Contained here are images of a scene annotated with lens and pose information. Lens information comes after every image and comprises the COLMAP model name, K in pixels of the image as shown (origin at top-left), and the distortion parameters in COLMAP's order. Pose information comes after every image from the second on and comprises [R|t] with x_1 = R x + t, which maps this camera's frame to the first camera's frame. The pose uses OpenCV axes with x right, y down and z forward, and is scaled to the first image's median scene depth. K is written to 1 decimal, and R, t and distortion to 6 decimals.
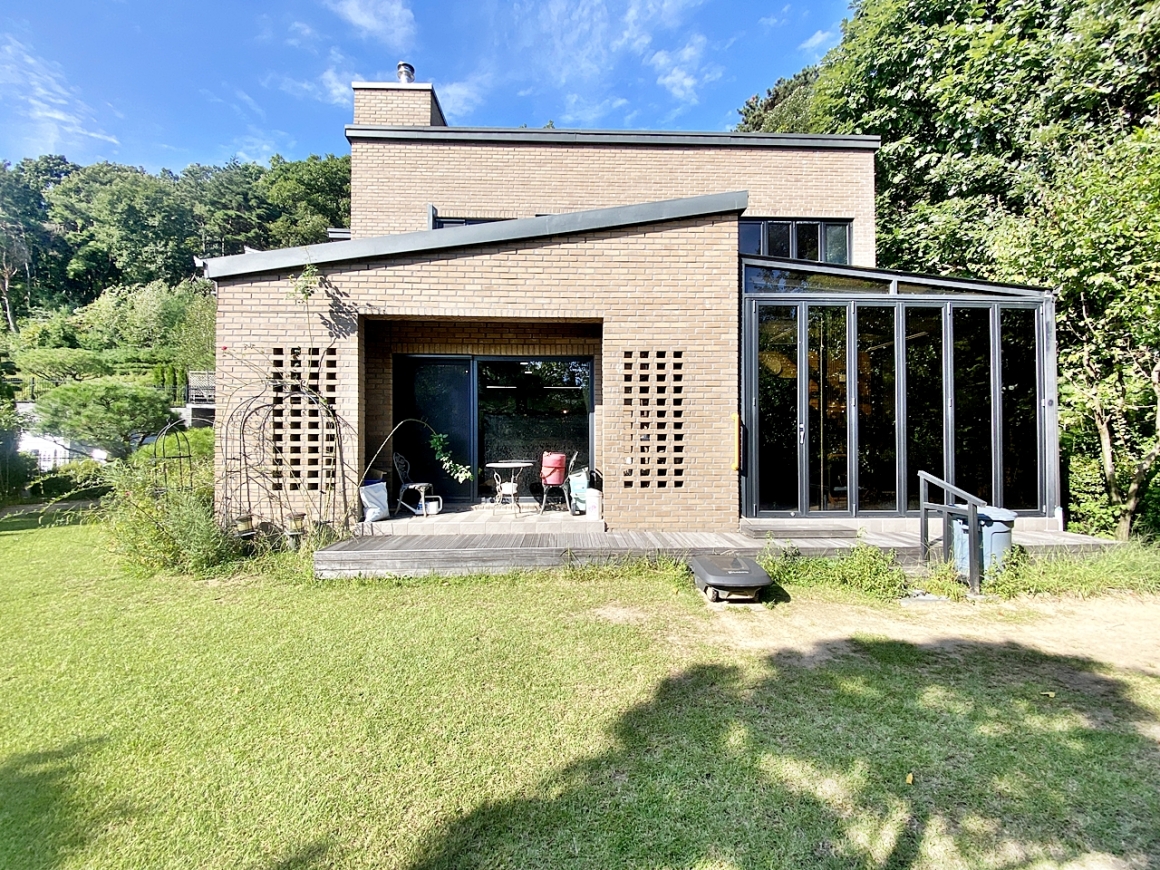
lens RADIAL K [[487.3, 0, 584.6], [0, 487.3, 438.4], [0, 0, 1]] dist [-0.015715, -0.004433]
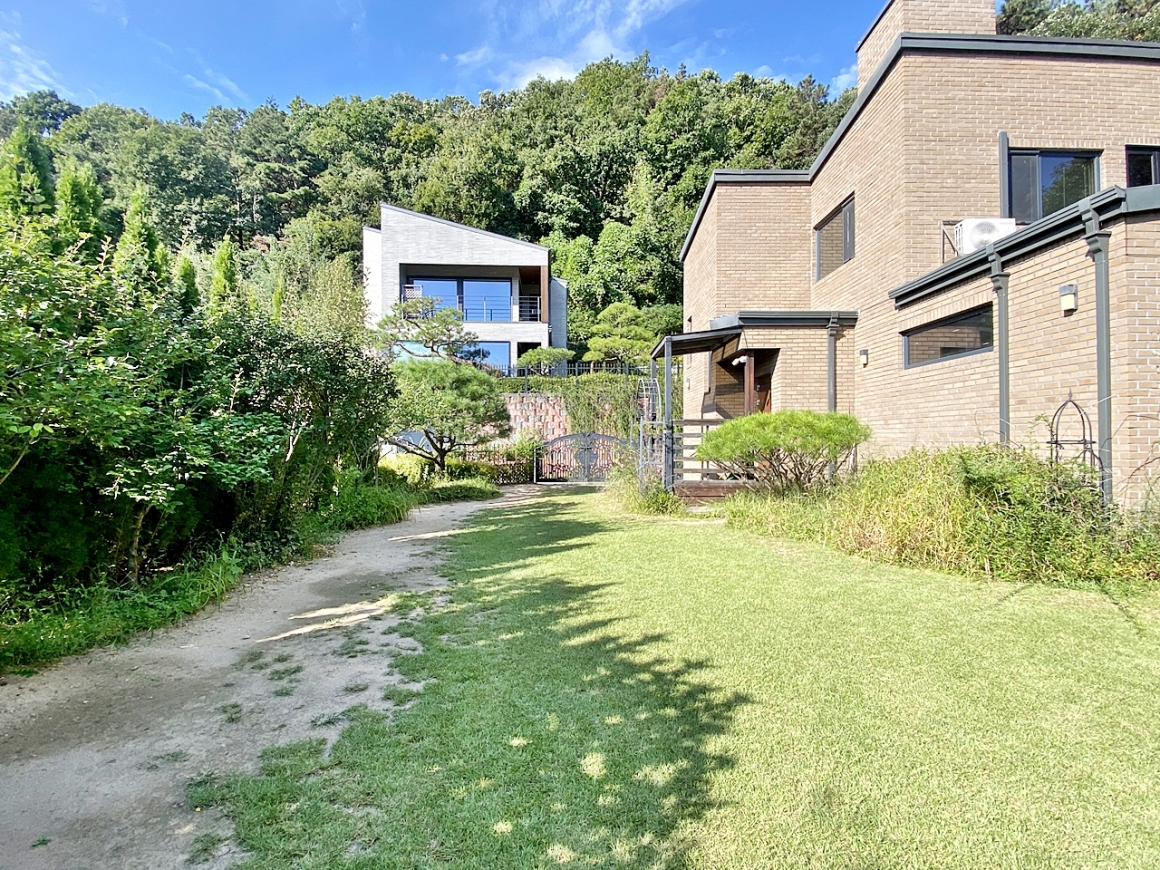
lens RADIAL K [[569.9, 0, 573.0], [0, 569.9, 444.4], [0, 0, 1]] dist [0.015182, -0.013475]
pose [[0.999350, 0.002378, -0.035982, -1.536836], [-0.001756, 0.999849, 0.017314, 0.032093], [0.036018, -0.017240, 0.999202, 0.025603]]
